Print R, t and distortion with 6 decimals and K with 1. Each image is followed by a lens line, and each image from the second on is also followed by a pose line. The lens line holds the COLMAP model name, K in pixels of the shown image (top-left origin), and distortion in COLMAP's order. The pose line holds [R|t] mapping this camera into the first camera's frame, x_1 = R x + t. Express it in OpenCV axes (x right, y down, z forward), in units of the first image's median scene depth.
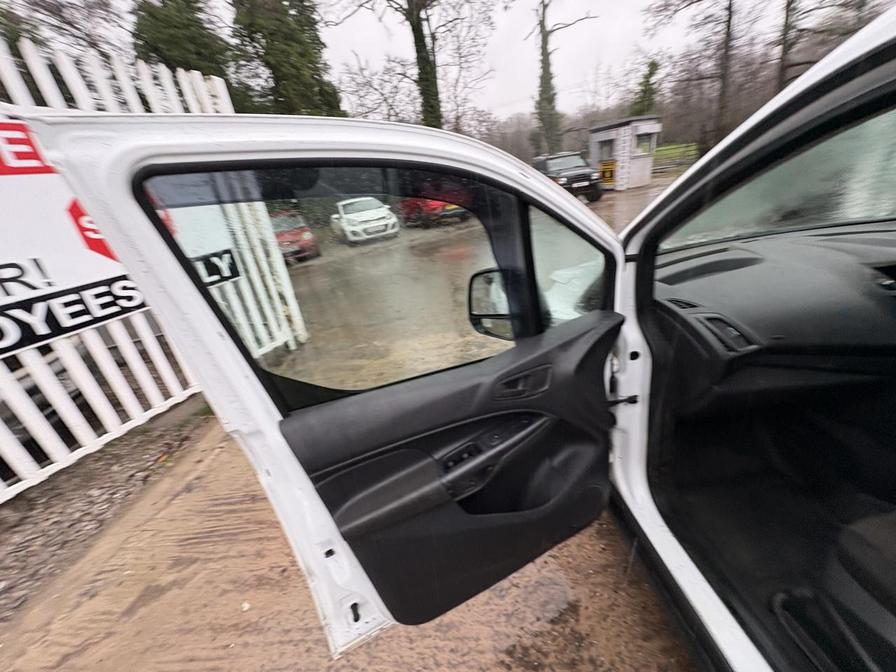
lens RADIAL K [[355.0, 0, 444.6], [0, 355.0, 340.1], [0, 0, 1]] dist [-0.002054, -0.000441]
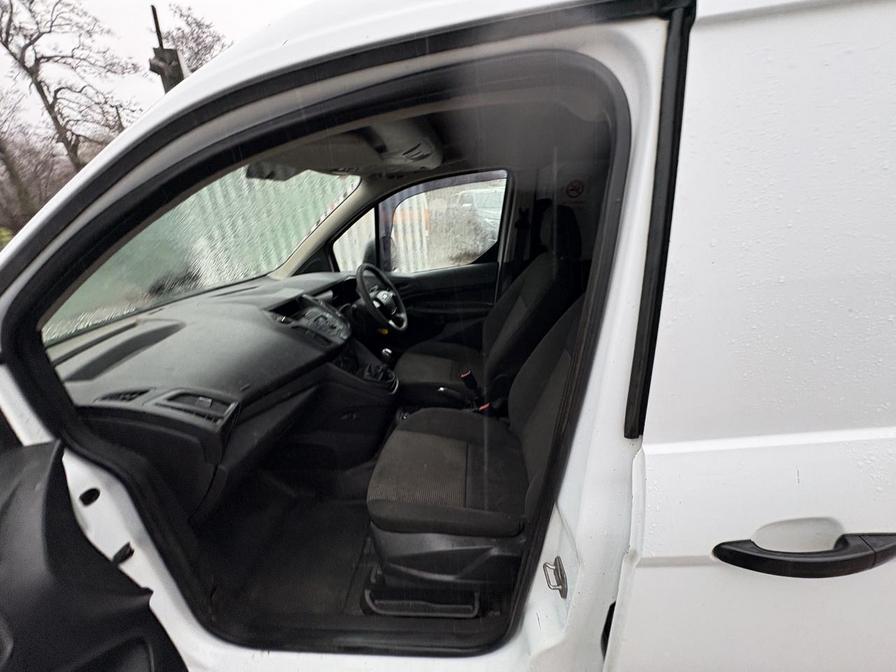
lens RADIAL K [[362.6, 0, 451.1], [0, 362.6, 331.7], [0, 0, 1]] dist [0.000304, -0.000083]
pose [[0.143941, -0.205268, 0.968063, 0.004533], [0.436257, 0.891222, 0.124108, -0.001328], [-0.888235, 0.404460, 0.217833, 0.012540]]
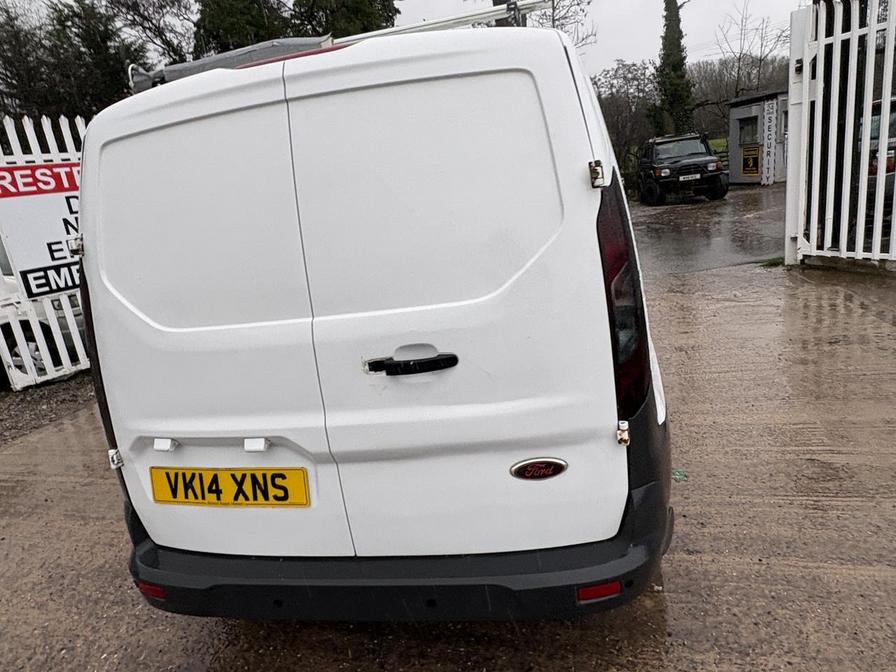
lens RADIAL K [[568.2, 0, 448.0], [0, 568.2, 336.0], [0, 0, 1]] dist [-0.002332, 0.000206]
pose [[0.970128, 0.073172, -0.231297, 0.206745], [-0.100586, 0.988936, -0.109034, 0.076940], [0.220760, 0.129042, 0.966754, -0.238664]]
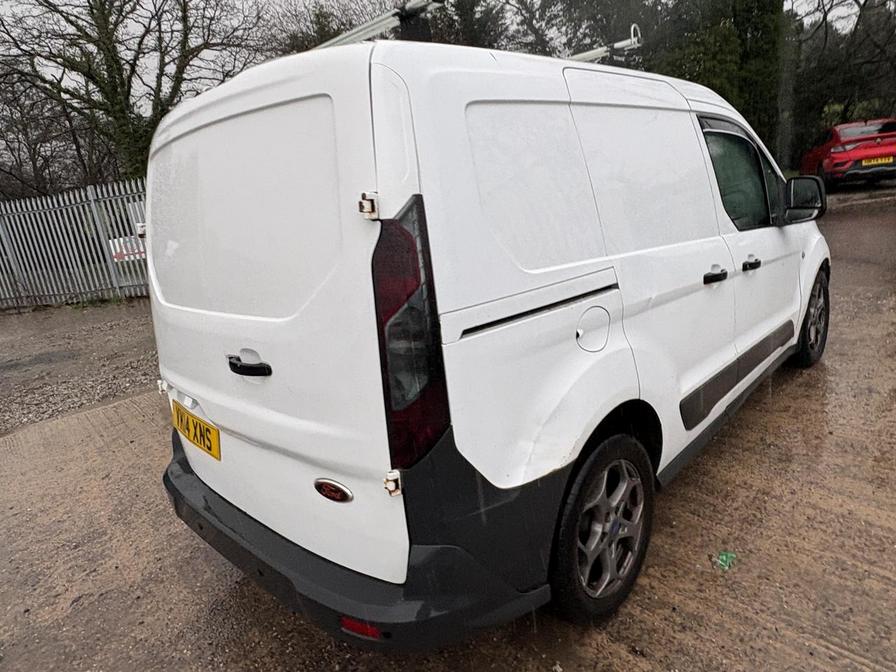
lens RADIAL K [[568.2, 0, 448.0], [0, 568.2, 336.0], [0, 0, 1]] dist [-0.002332, 0.000206]
pose [[0.669772, 0.246314, -0.700524, 0.295648], [-0.268188, 0.959946, 0.081115, 0.040310], [0.692445, 0.133544, 0.709004, -0.188194]]
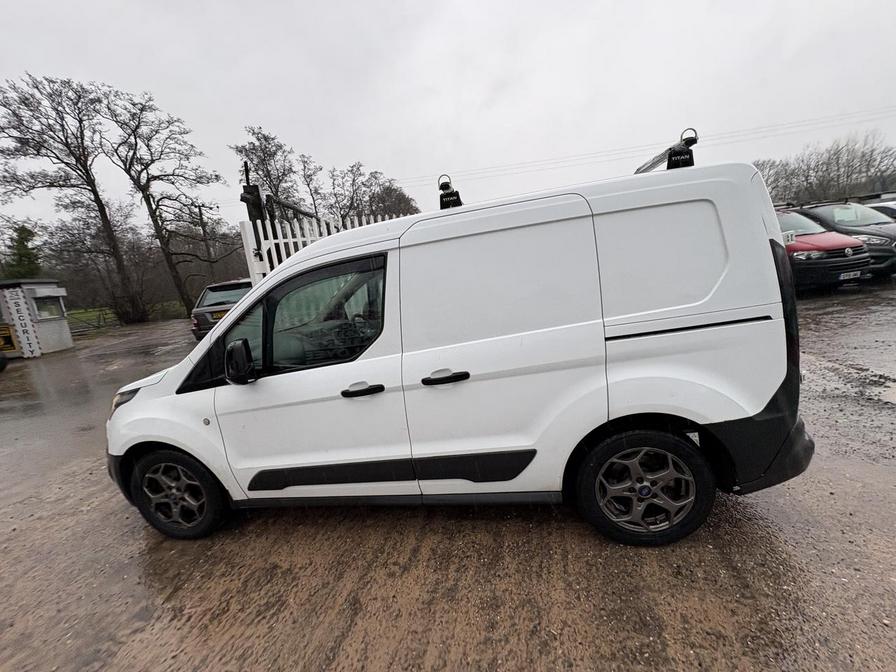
lens RADIAL K [[359.4, 0, 447.0], [0, 359.4, 335.3], [0, 0, 1]] dist [-0.000323, -0.000367]
pose [[0.246811, -0.067766, 0.966691, -0.073629], [0.468388, 0.881631, -0.057783, 0.029512], [-0.848349, 0.467048, 0.249337, -0.037294]]
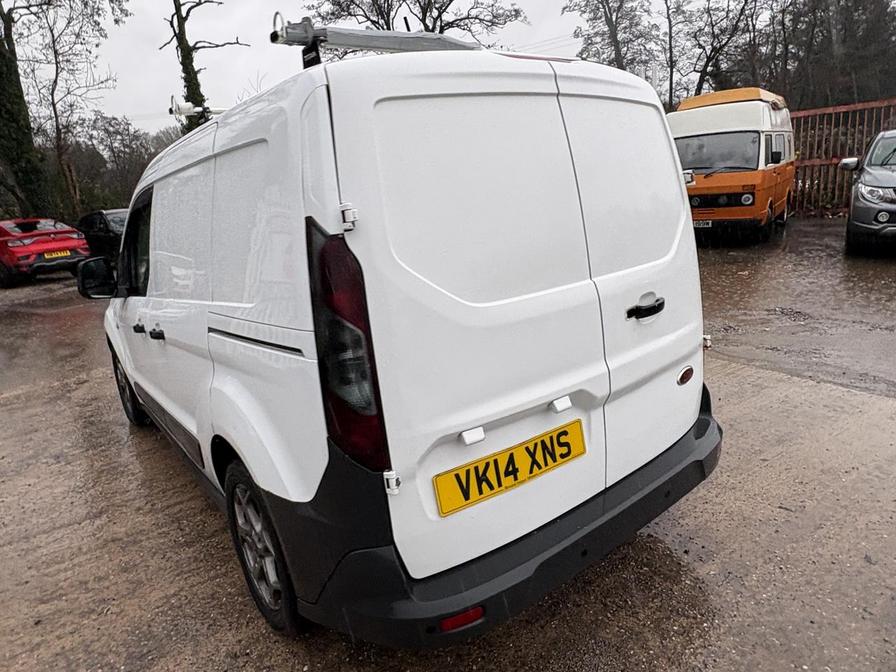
lens RADIAL K [[566.6, 0, 444.5], [0, 566.6, 329.2], [0, 0, 1]] dist [-0.001112, -0.001115]
pose [[0.833101, -0.064684, 0.549325, 0.041461], [0.192357, 0.965030, -0.178092, 0.092956], [-0.518595, 0.254035, 0.816410, -0.221479]]
